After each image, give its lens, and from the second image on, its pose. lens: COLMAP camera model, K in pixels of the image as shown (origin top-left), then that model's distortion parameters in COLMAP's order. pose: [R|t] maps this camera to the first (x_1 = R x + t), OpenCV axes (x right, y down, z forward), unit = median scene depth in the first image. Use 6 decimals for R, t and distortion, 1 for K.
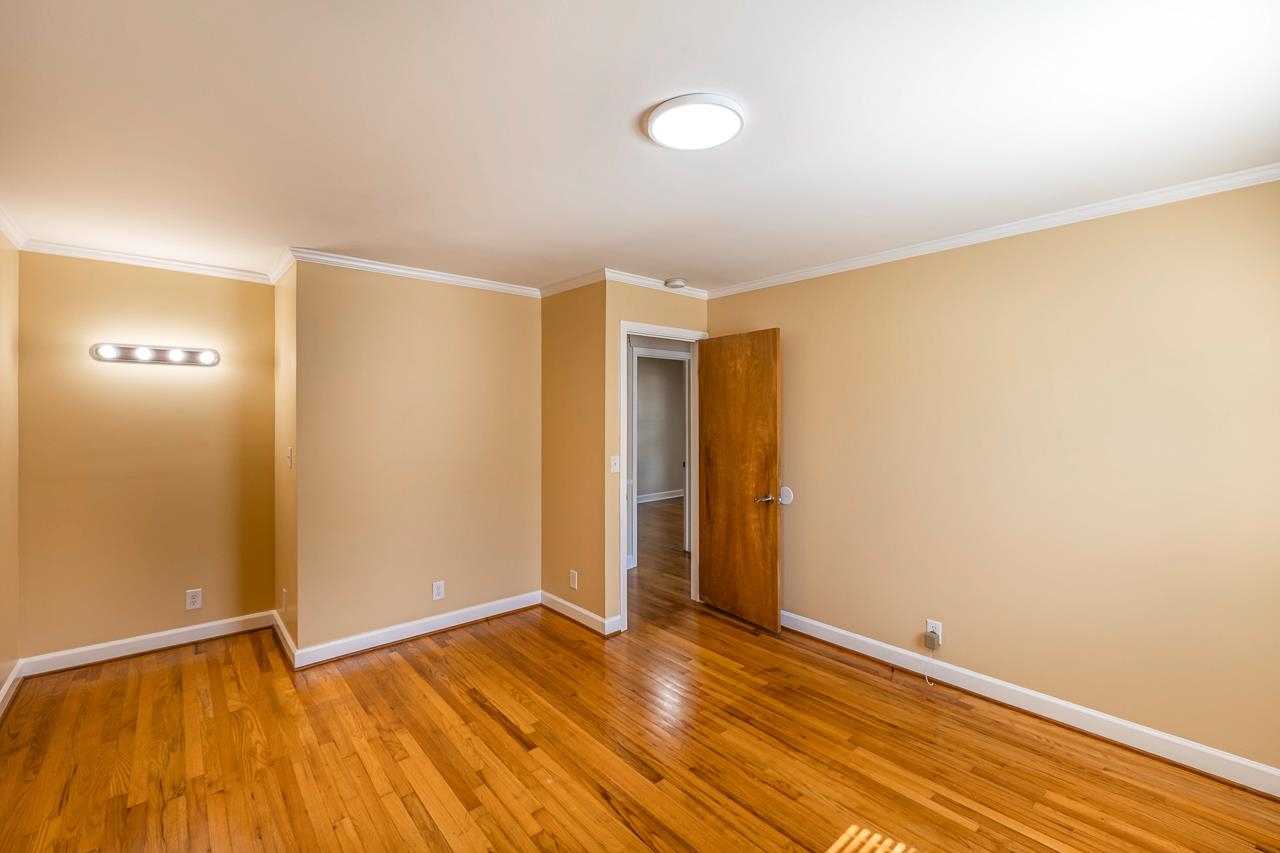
lens RADIAL K [[554.6, 0, 633.2], [0, 554.6, 415.2], [0, 0, 1]] dist [-0.003056, 0.000572]
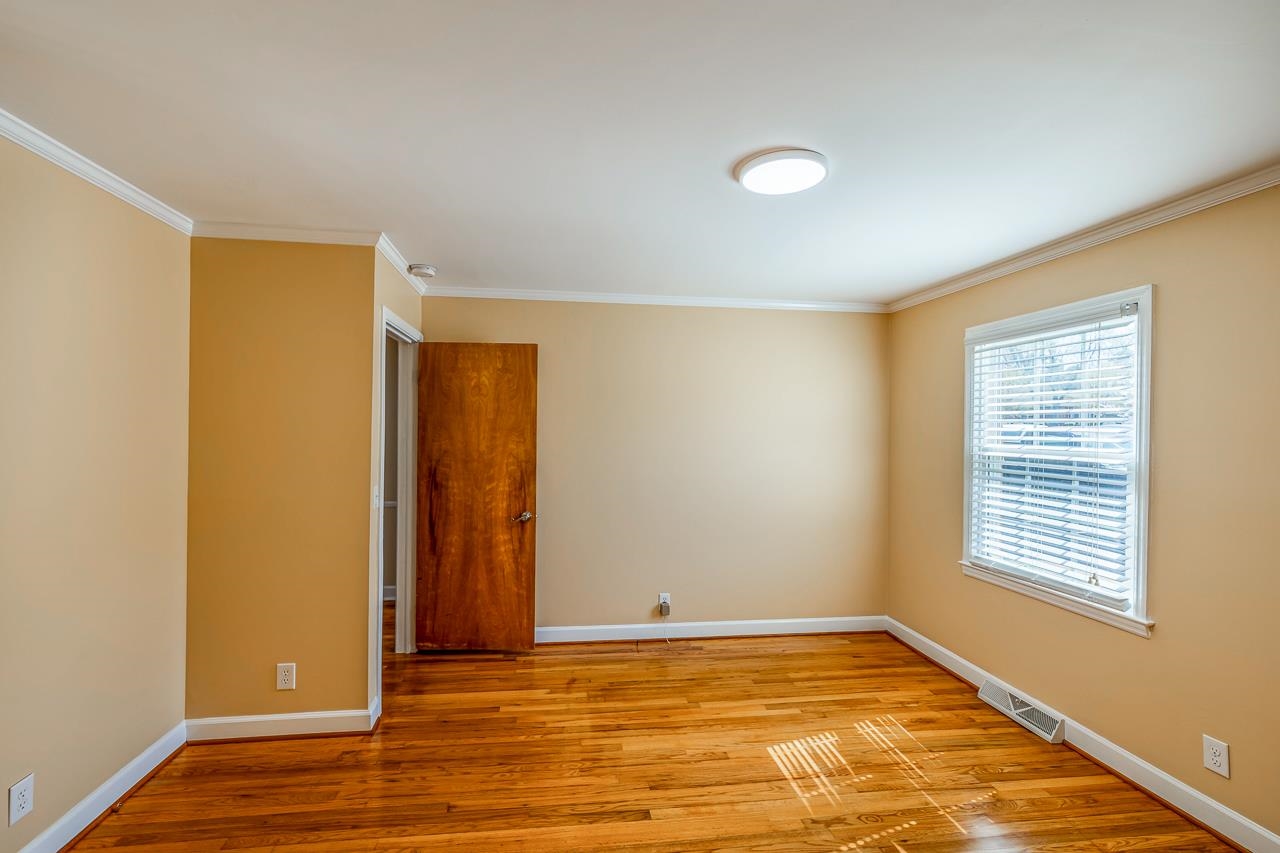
lens RADIAL K [[554.6, 0, 626.7], [0, 554.6, 431.9], [0, 0, 1]] dist [-0.003056, 0.000572]
pose [[0.541090, 0.001040, 0.840964, -0.485862], [-0.008586, 0.999954, 0.004288, -0.005519], [-0.840921, -0.009541, 0.541074, 0.321100]]
